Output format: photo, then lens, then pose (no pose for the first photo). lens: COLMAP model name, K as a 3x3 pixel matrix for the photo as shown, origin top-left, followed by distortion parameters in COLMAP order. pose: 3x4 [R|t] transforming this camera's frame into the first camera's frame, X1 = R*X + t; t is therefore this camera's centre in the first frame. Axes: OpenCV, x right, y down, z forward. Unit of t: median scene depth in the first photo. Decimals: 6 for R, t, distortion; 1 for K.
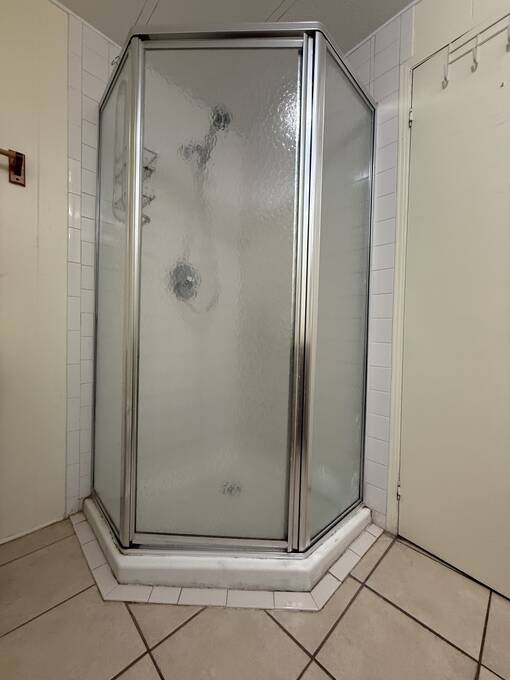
lens RADIAL K [[271.8, 0, 255.0], [0, 271.8, 340.0], [0, 0, 1]] dist [-0.001054, 0.000220]
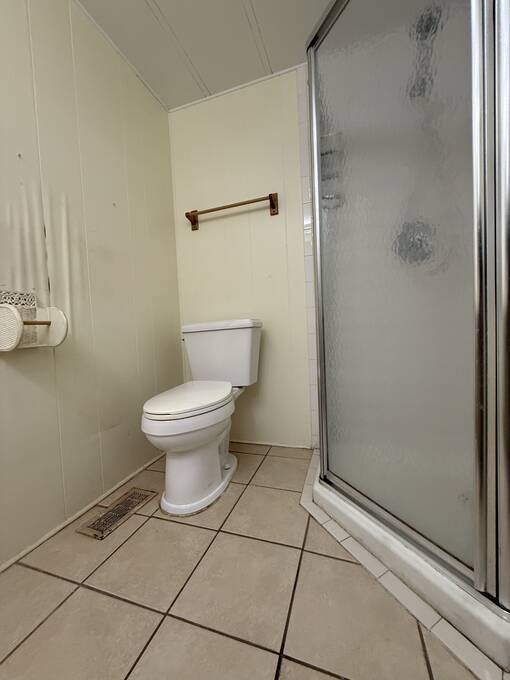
lens RADIAL K [[271.8, 0, 255.0], [0, 271.8, 340.0], [0, 0, 1]] dist [-0.001054, 0.000220]
pose [[0.448139, -0.007665, -0.893931, 0.497908], [0.033442, 0.999407, 0.008196, 0.131755], [0.893338, -0.033568, 0.448129, 0.220962]]
